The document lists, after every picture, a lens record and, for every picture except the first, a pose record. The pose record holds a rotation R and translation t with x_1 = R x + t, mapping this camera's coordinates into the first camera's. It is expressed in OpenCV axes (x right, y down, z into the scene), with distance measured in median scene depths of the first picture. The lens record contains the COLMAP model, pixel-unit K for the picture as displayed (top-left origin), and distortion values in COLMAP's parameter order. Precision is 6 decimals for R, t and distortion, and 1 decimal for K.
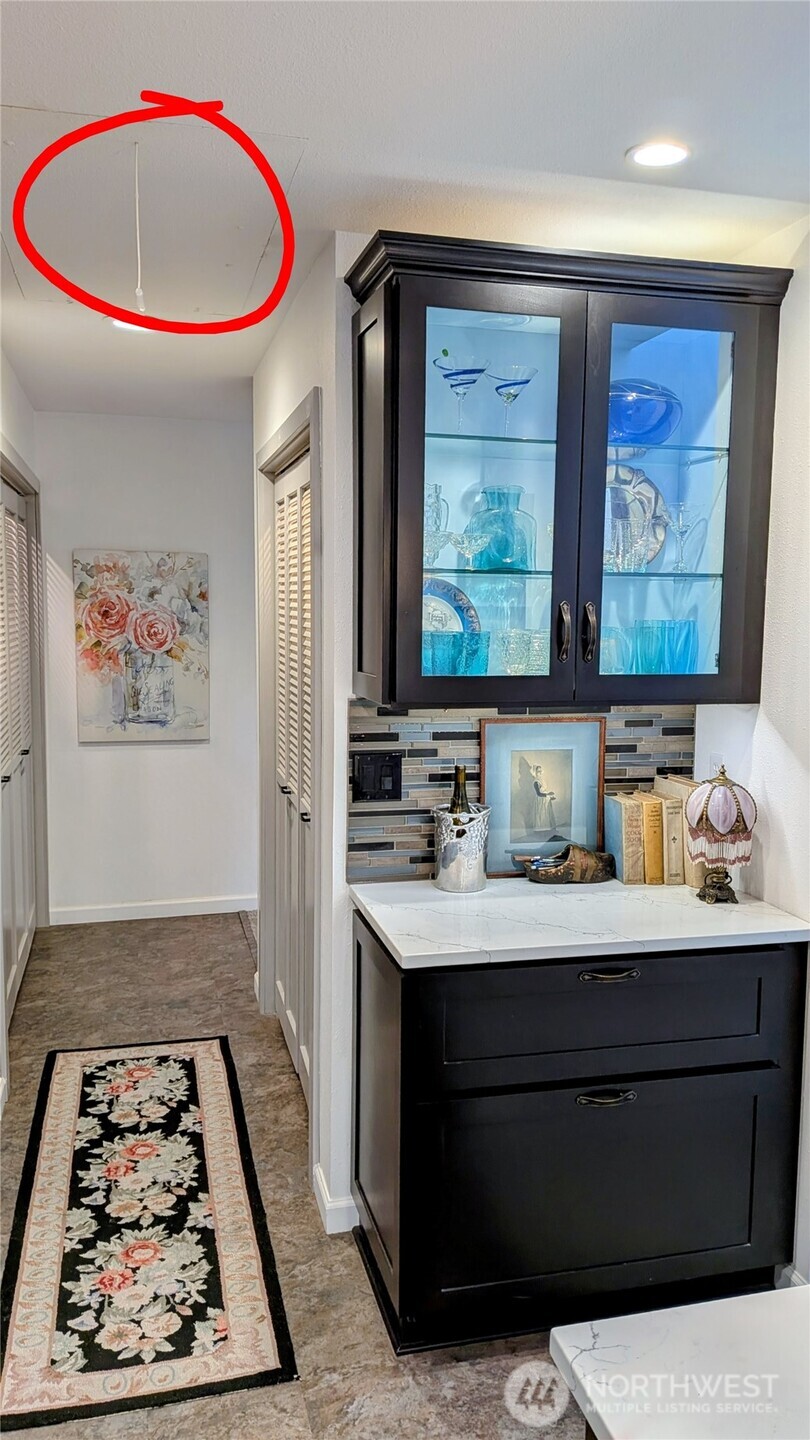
lens RADIAL K [[1085.3, 0, 474.2], [0, 1085.3, 718.8], [0, 0, 1]] dist [0.099463, -0.145457]
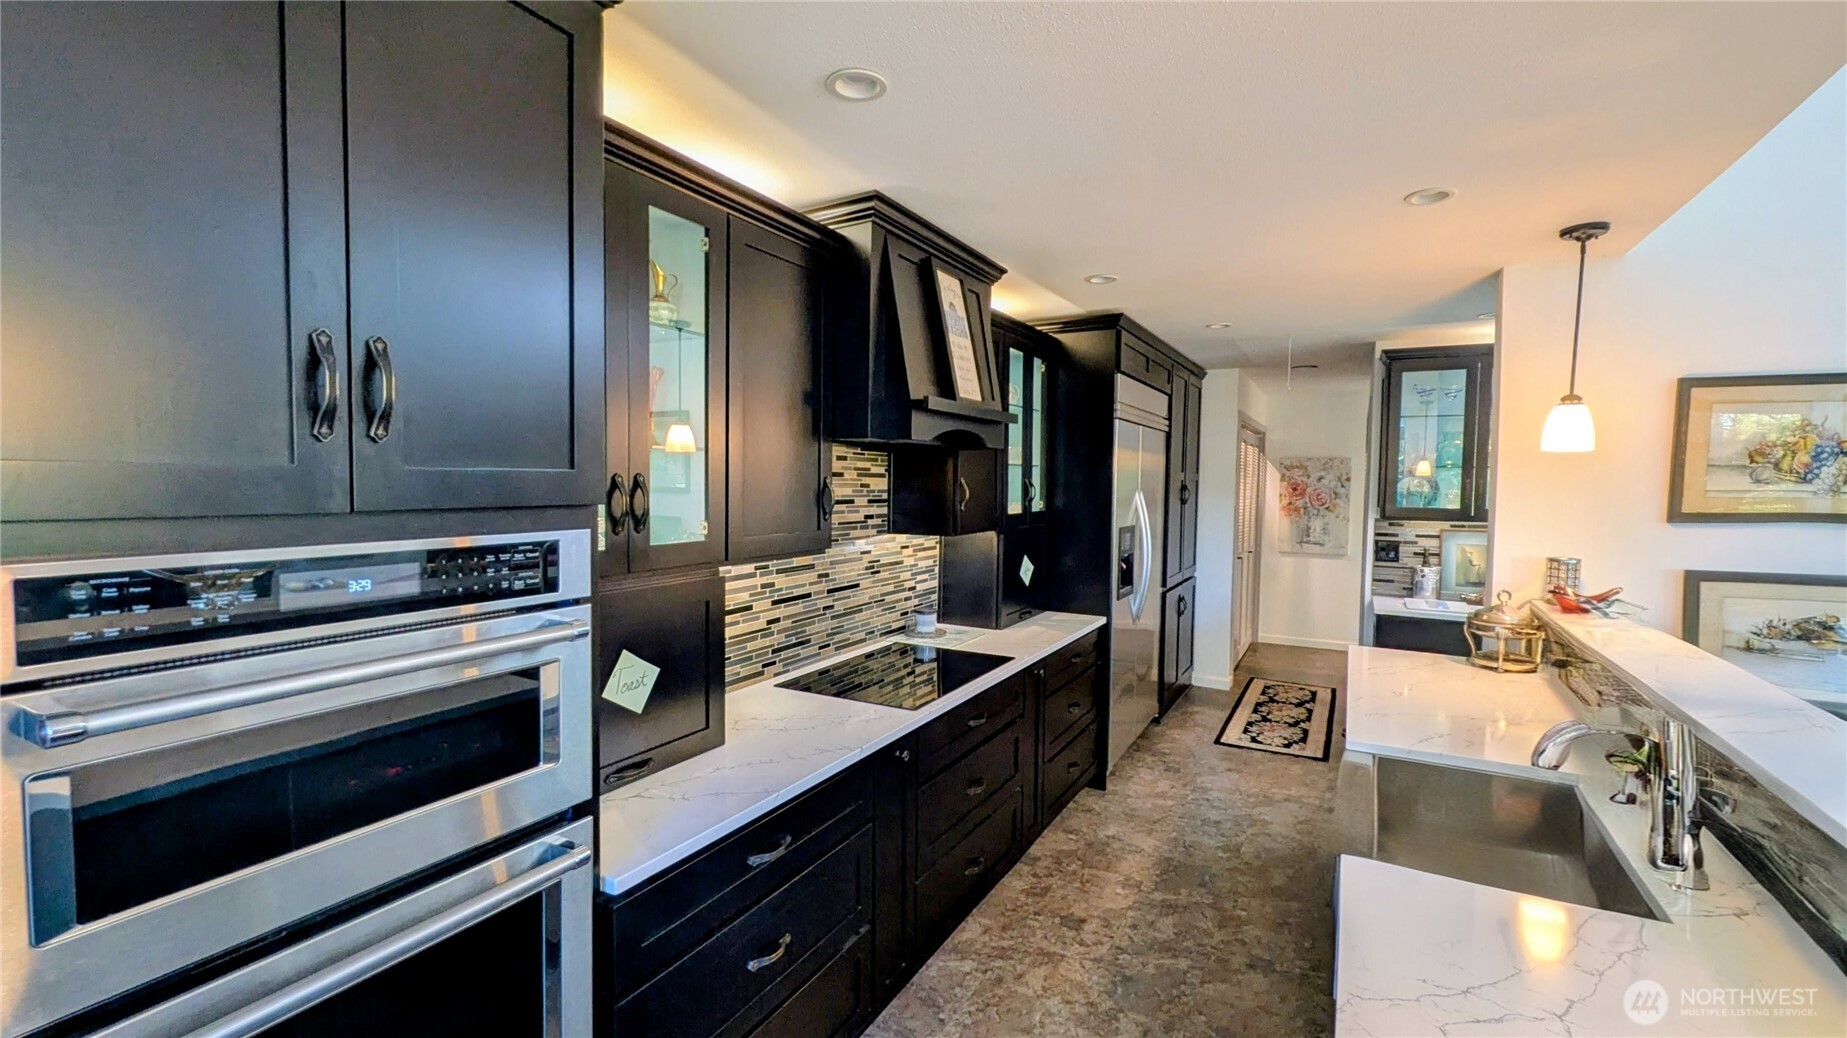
lens RADIAL K [[754.2, 0, 923.5], [0, 754.2, 519.0], [0, 0, 1]] dist [-0.002166, 0.004430]
pose [[0.683269, 0.028289, -0.729619, 0.334905], [-0.076262, 0.996549, -0.032779, 0.090468], [0.726173, 0.078039, 0.683068, -0.702041]]
